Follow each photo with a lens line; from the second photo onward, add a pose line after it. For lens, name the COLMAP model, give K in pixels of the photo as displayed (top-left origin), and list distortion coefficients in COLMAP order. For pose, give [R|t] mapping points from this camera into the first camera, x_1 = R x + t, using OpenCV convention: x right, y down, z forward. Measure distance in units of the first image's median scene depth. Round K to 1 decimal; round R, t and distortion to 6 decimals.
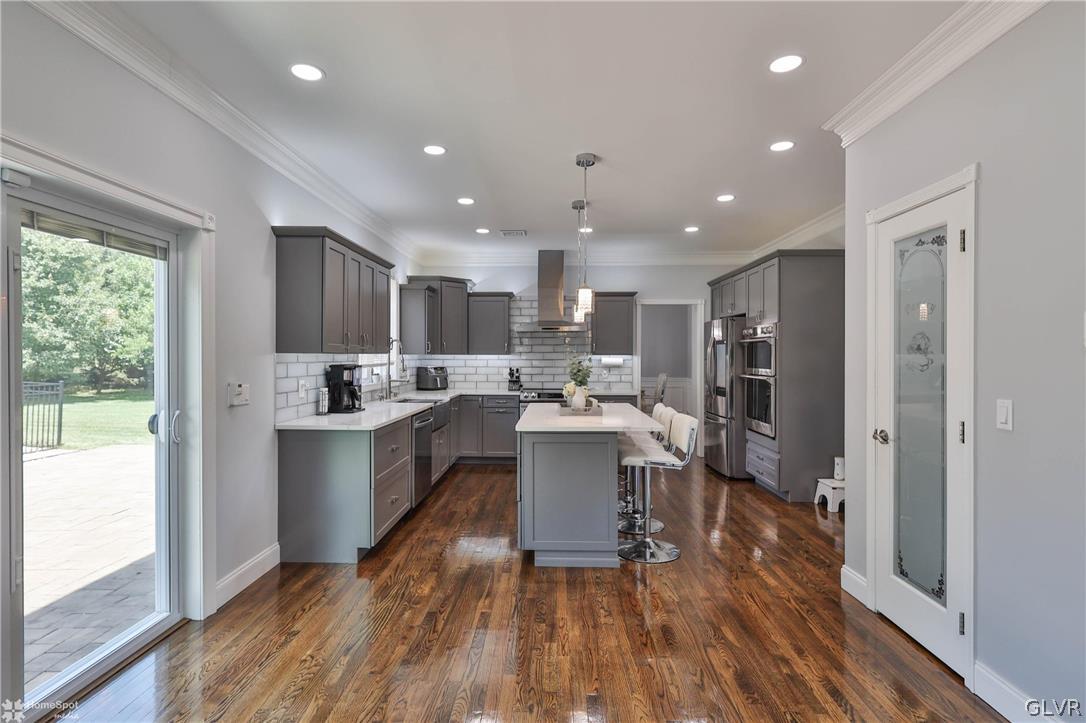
lens RADIAL K [[540.5, 0, 542.4], [0, 540.5, 359.9], [0, 0, 1]] dist [-0.000168, -0.000936]
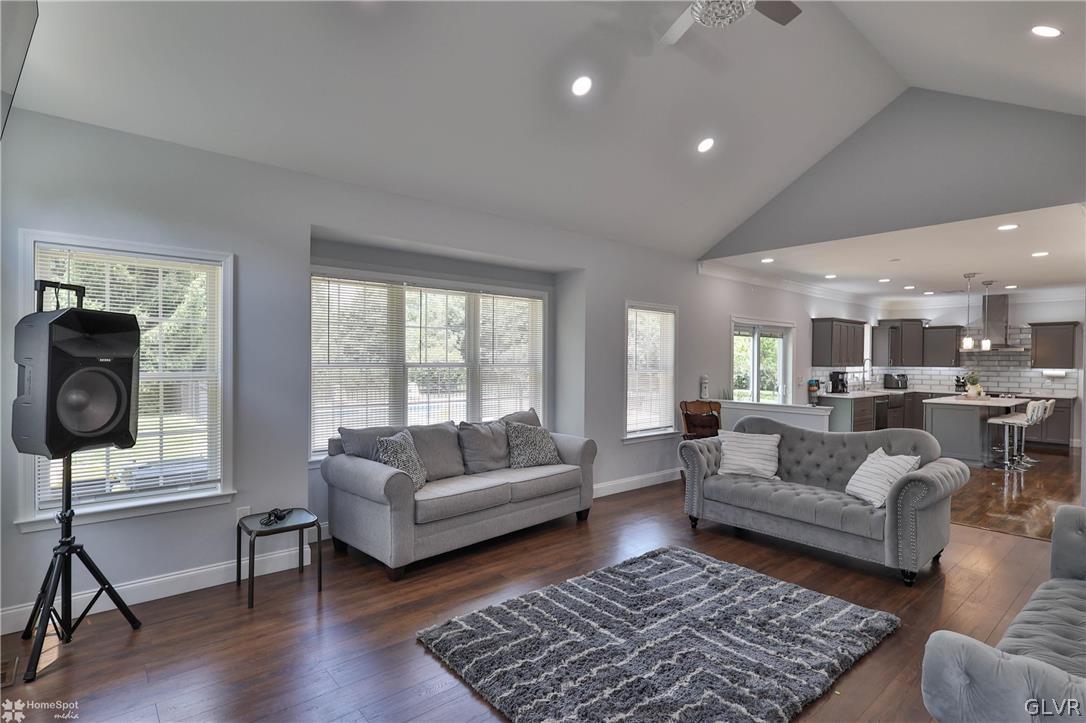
lens RADIAL K [[540.5, 0, 519.2], [0, 540.5, 365.9], [0, 0, 1]] dist [-0.000168, -0.000936]
pose [[0.652766, 0.012667, -0.757454, 0.351901], [-0.012037, 0.999907, 0.006348, -0.010394], [0.757464, 0.004974, 0.652858, -1.116844]]
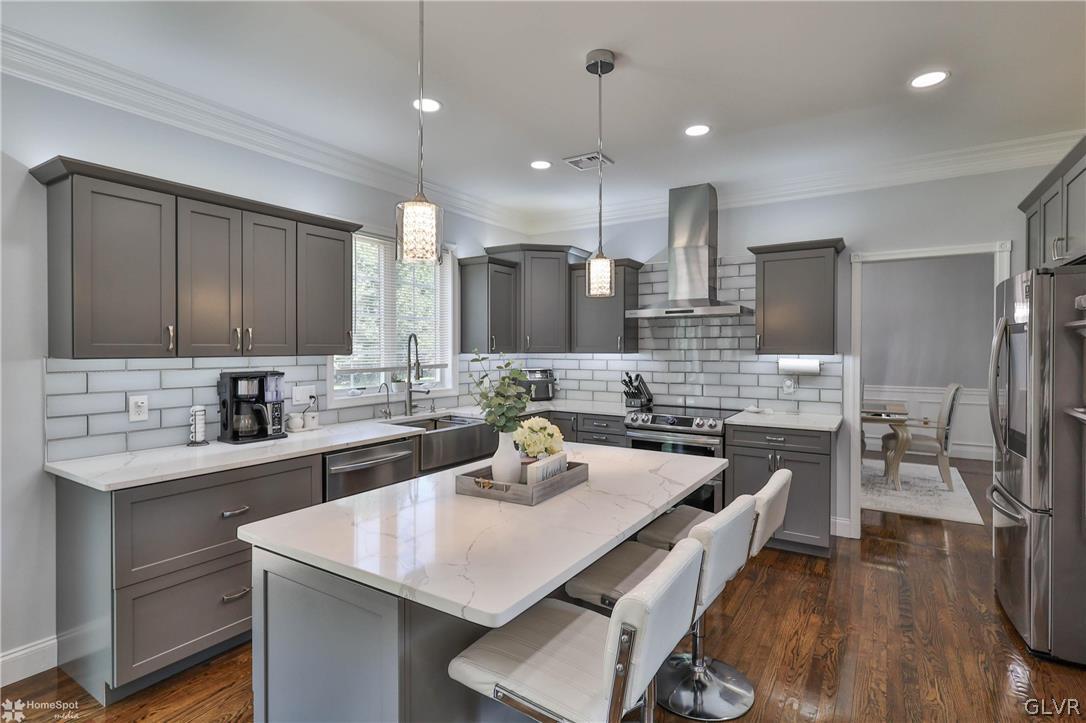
lens RADIAL K [[540.5, 0, 541.8], [0, 540.5, 359.5], [0, 0, 1]] dist [-0.000168, -0.000936]
pose [[0.856034, 0.009941, -0.516823, 0.244138], [-0.002794, 0.999889, 0.014605, -0.014317], [0.516911, -0.011058, 0.855967, 0.468638]]
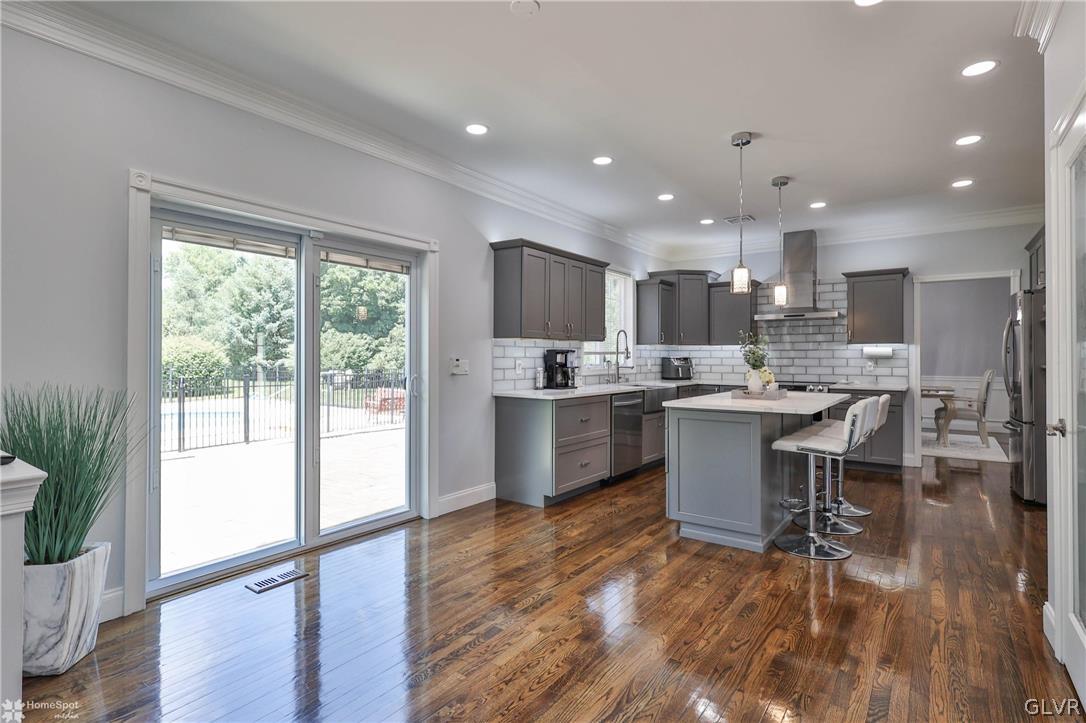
lens RADIAL K [[540.5, 0, 543.7], [0, 540.5, 357.0], [0, 0, 1]] dist [-0.000168, -0.000936]
pose [[0.824635, 0.001318, -0.565664, 0.225319], [-0.005724, 0.999966, -0.006015, 0.025552], [0.565637, 0.008198, 0.824614, -0.013500]]
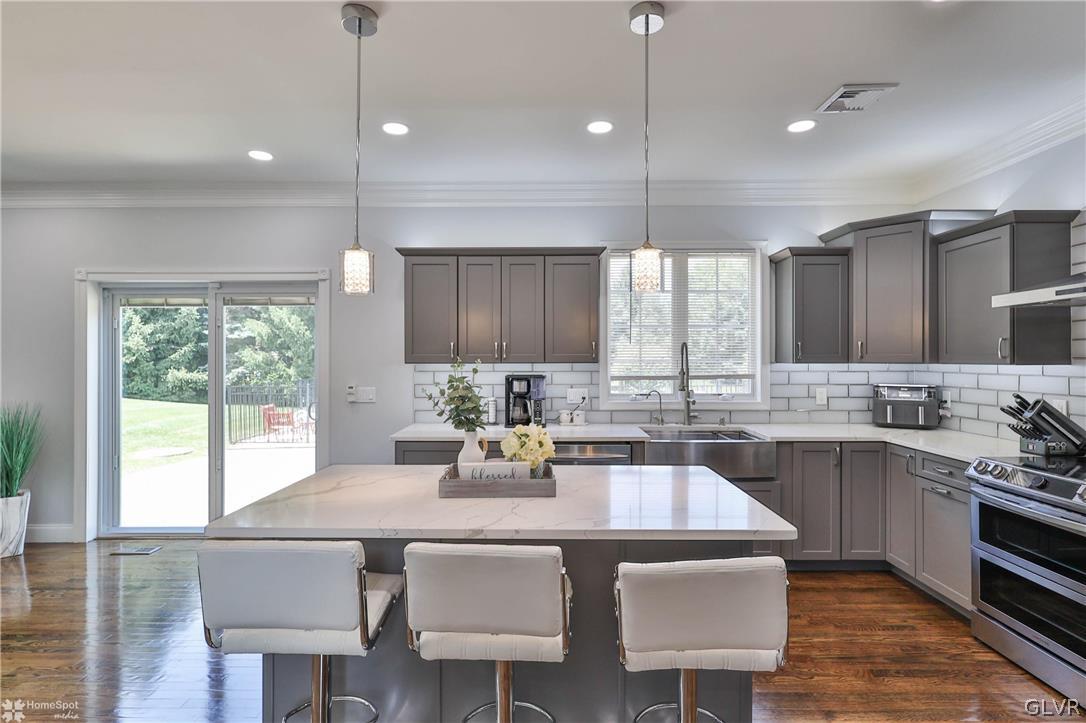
lens RADIAL K [[540.5, 0, 547.0], [0, 540.5, 358.1], [0, 0, 1]] dist [-0.000168, -0.000936]
pose [[0.017175, -0.002010, -0.999850, 0.430136], [-0.006254, 0.999978, -0.002117, -0.014216], [0.999833, 0.006289, 0.017162, 0.798644]]
